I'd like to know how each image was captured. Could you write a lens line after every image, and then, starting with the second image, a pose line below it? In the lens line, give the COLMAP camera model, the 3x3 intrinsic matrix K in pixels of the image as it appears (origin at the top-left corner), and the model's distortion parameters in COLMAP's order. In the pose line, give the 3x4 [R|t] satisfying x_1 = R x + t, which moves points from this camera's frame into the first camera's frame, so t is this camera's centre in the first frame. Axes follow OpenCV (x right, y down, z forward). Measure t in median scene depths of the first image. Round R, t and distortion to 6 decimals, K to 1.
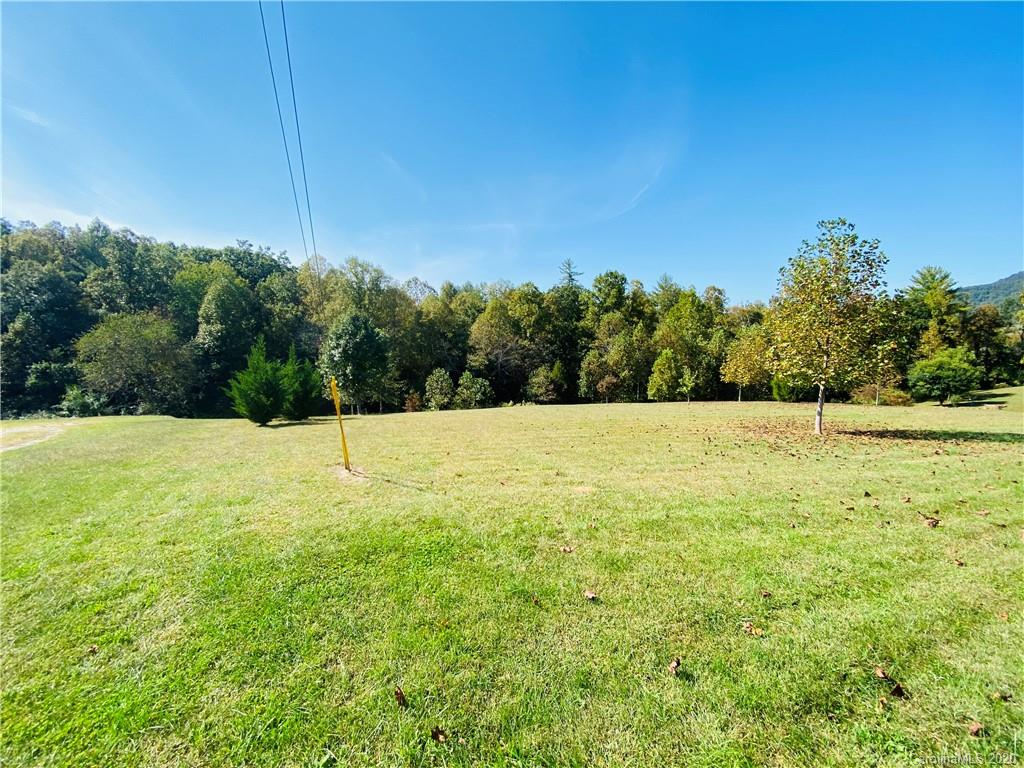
lens RADIAL K [[405.4, 0, 512.2], [0, 405.4, 388.9], [0, 0, 1]] dist [0.023166, -0.023661]
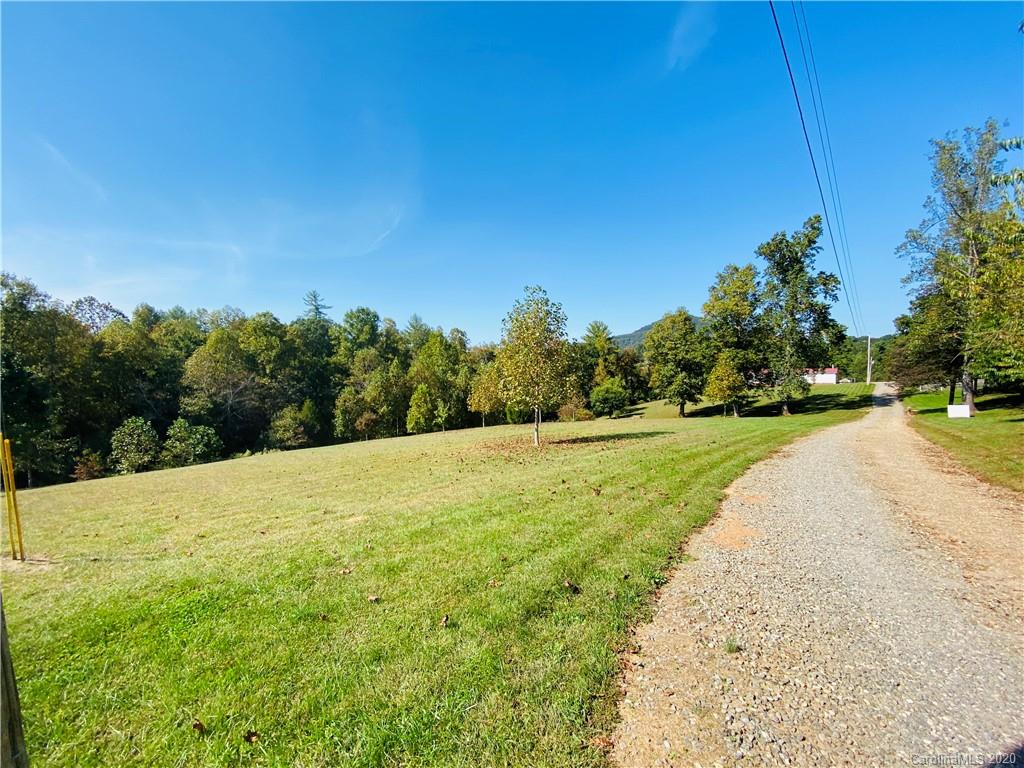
lens RADIAL K [[405.4, 0, 512.2], [0, 405.4, 388.9], [0, 0, 1]] dist [0.023166, -0.023661]
pose [[0.835202, -0.032167, 0.549002, -0.008017], [0.080081, 0.994761, -0.063542, 0.001796], [-0.544082, 0.097035, 0.833402, -0.019698]]
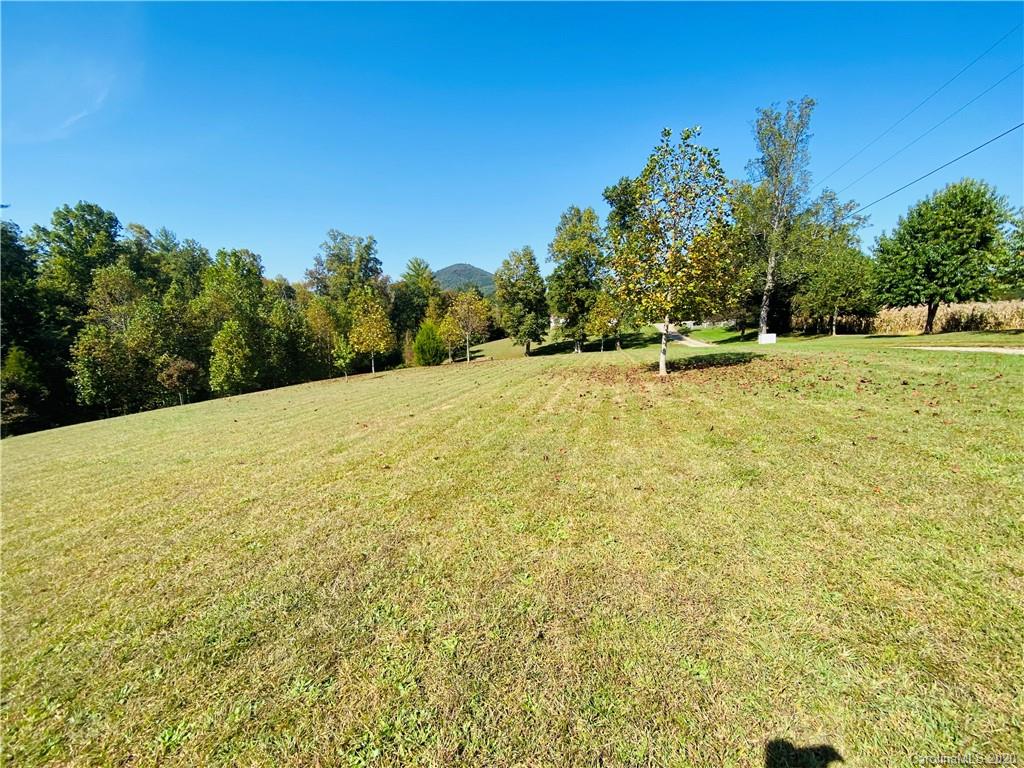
lens RADIAL K [[405.4, 0, 512.2], [0, 405.4, 388.9], [0, 0, 1]] dist [0.023166, -0.023661]
pose [[0.473240, -0.153207, 0.867509, -0.058298], [0.111359, 0.987265, 0.113608, -0.001905], [-0.873867, 0.042841, 0.484274, 0.263353]]
